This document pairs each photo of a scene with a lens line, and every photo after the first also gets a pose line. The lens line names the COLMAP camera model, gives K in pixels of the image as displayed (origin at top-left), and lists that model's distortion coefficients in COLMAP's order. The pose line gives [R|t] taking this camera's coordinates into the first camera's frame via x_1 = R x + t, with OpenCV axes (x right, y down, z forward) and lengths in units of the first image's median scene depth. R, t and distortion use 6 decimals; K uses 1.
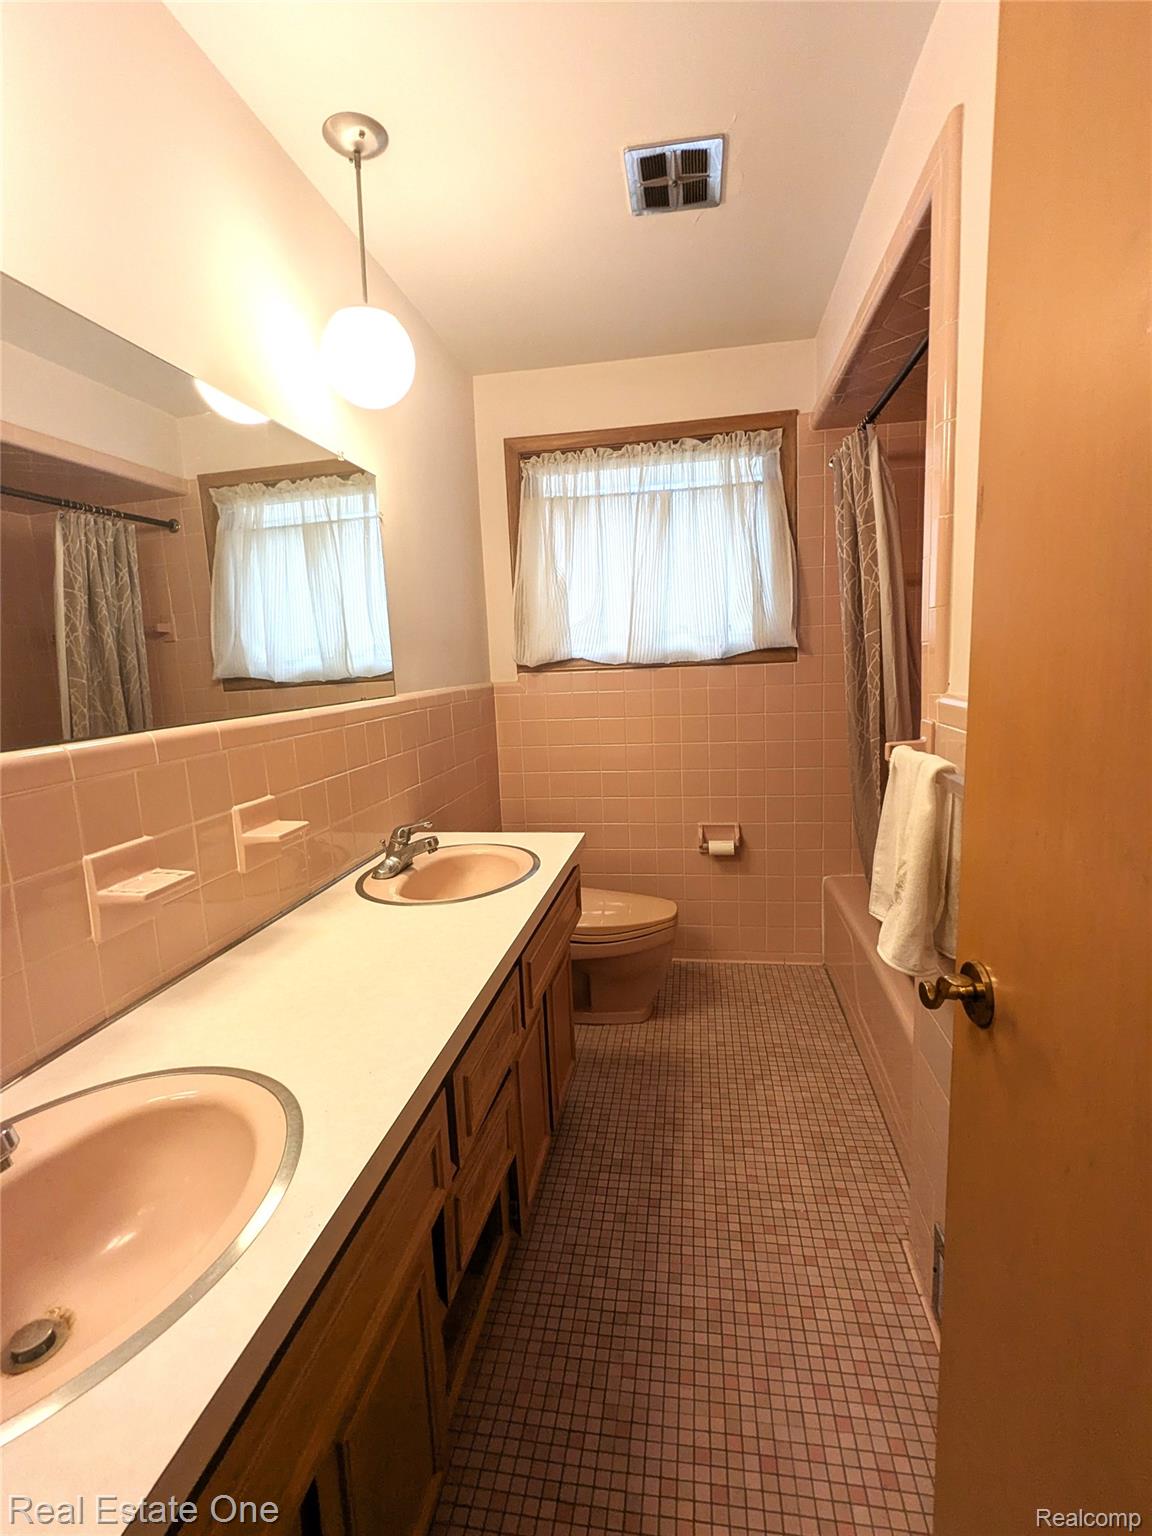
lens RADIAL K [[732.0, 0, 576.0], [0, 732.0, 768.0], [0, 0, 1]] dist [0.000000, -0.000046]
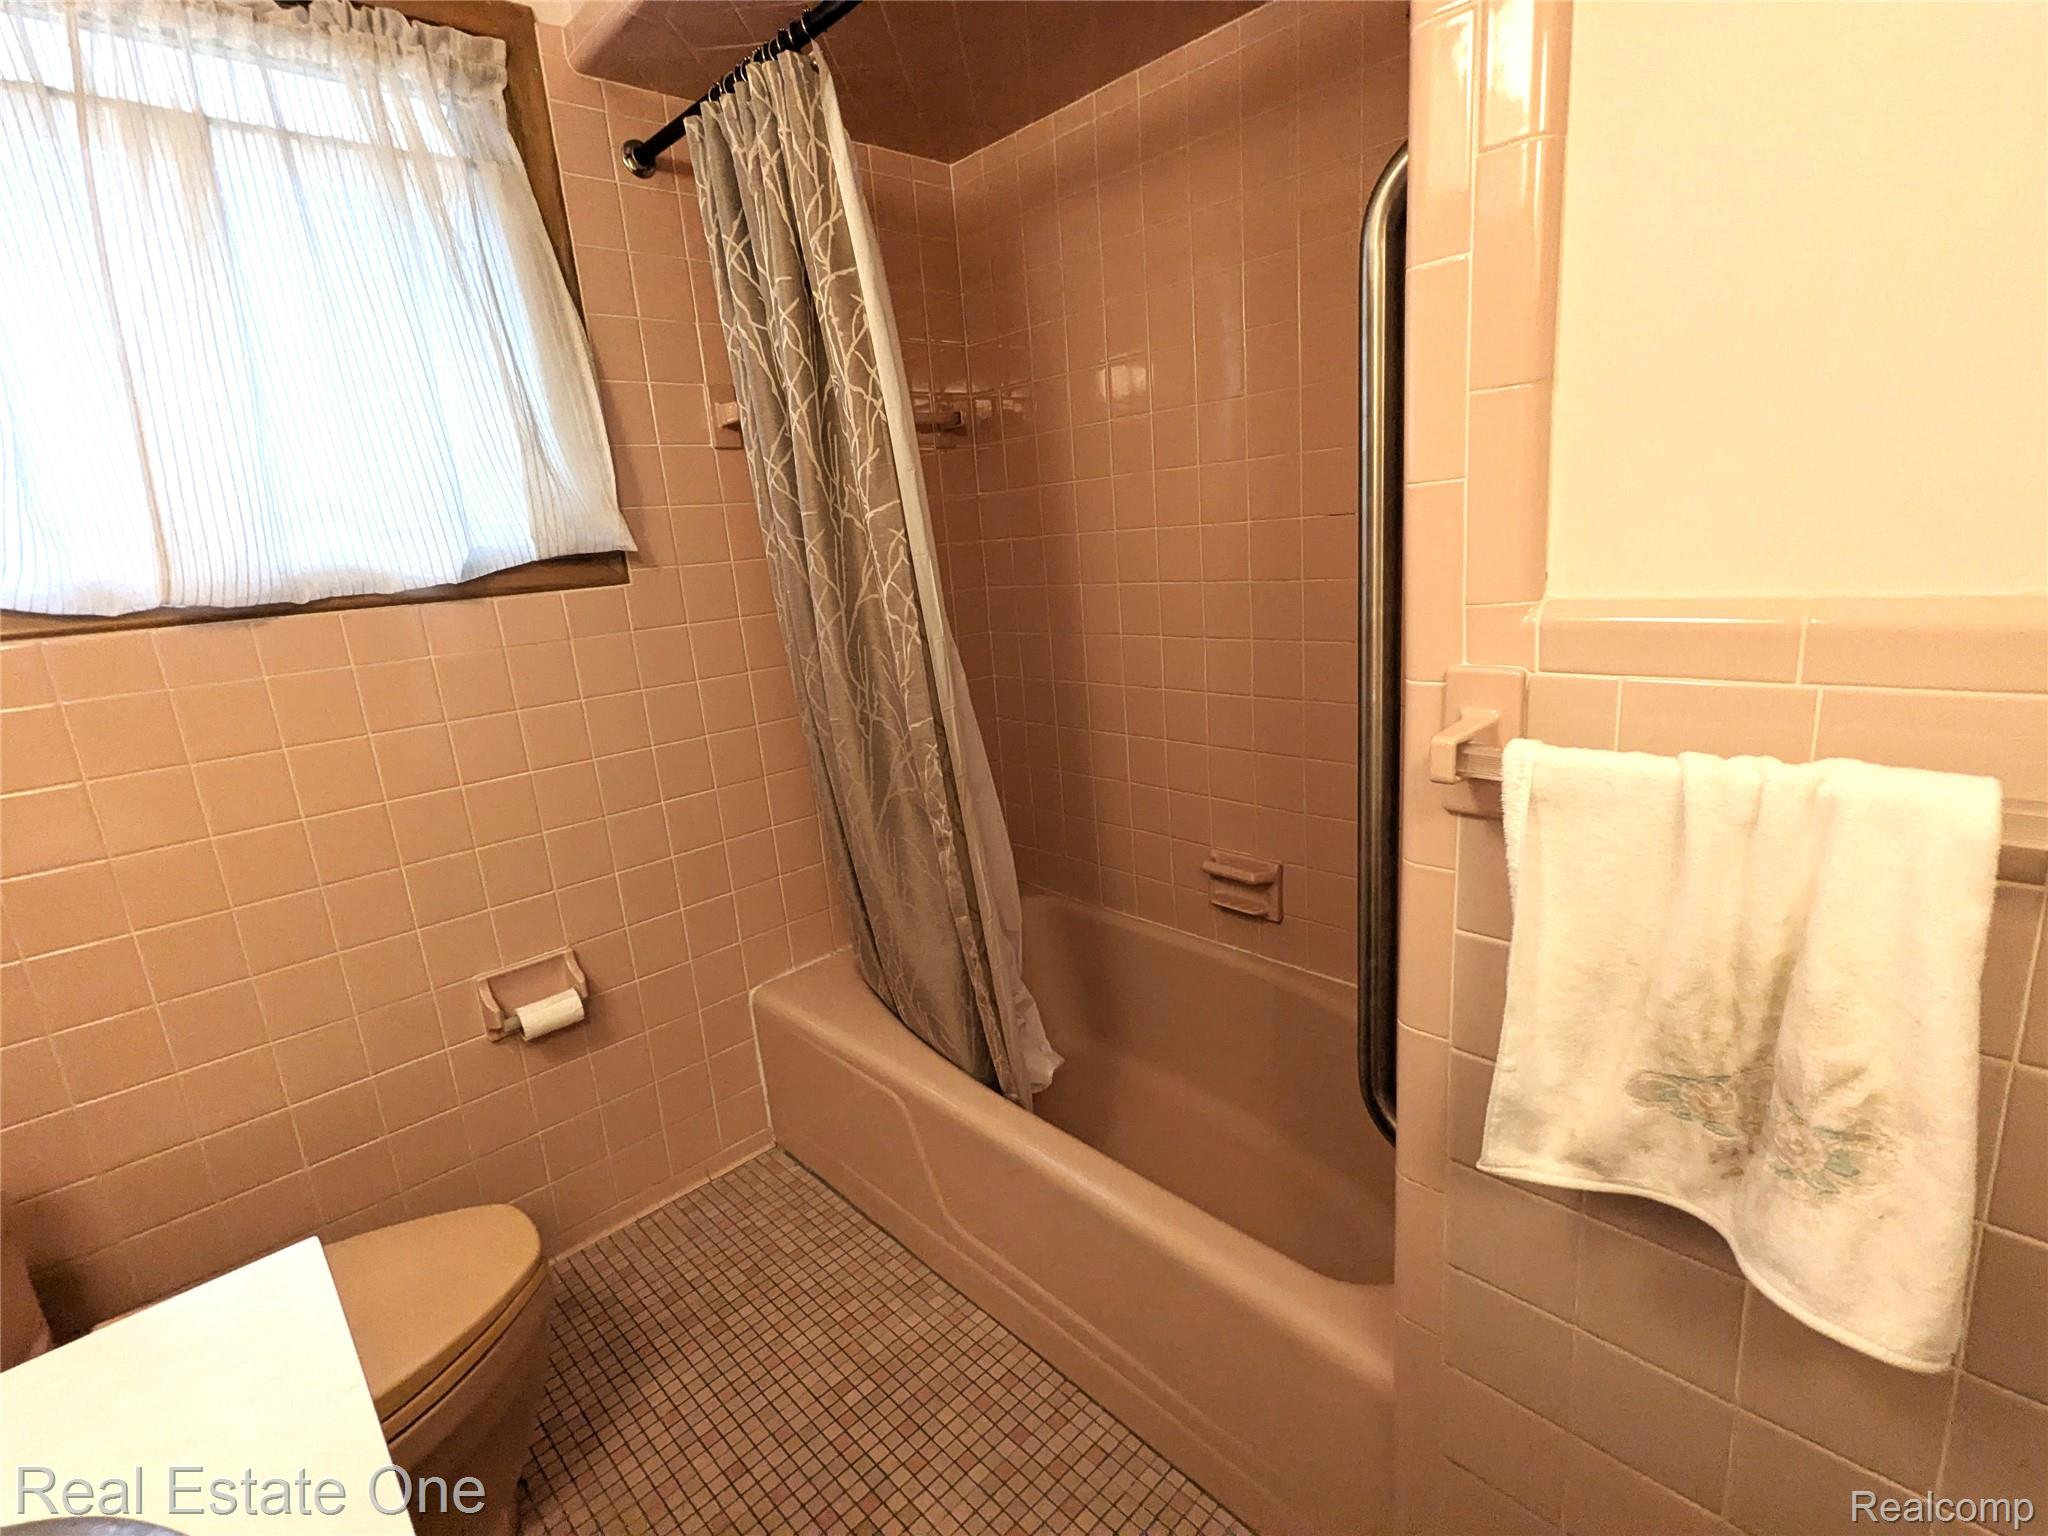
lens RADIAL K [[964.9, 0, 1023.8], [0, 964.9, 766.5], [0, 0, 1]] dist [-0.004176, 0.002396]
pose [[0.602059, -0.189119, 0.775731, -0.053289], [0.165962, 0.979966, 0.110105, -0.055609], [-0.781013, 0.062452, 0.621384, 0.423457]]
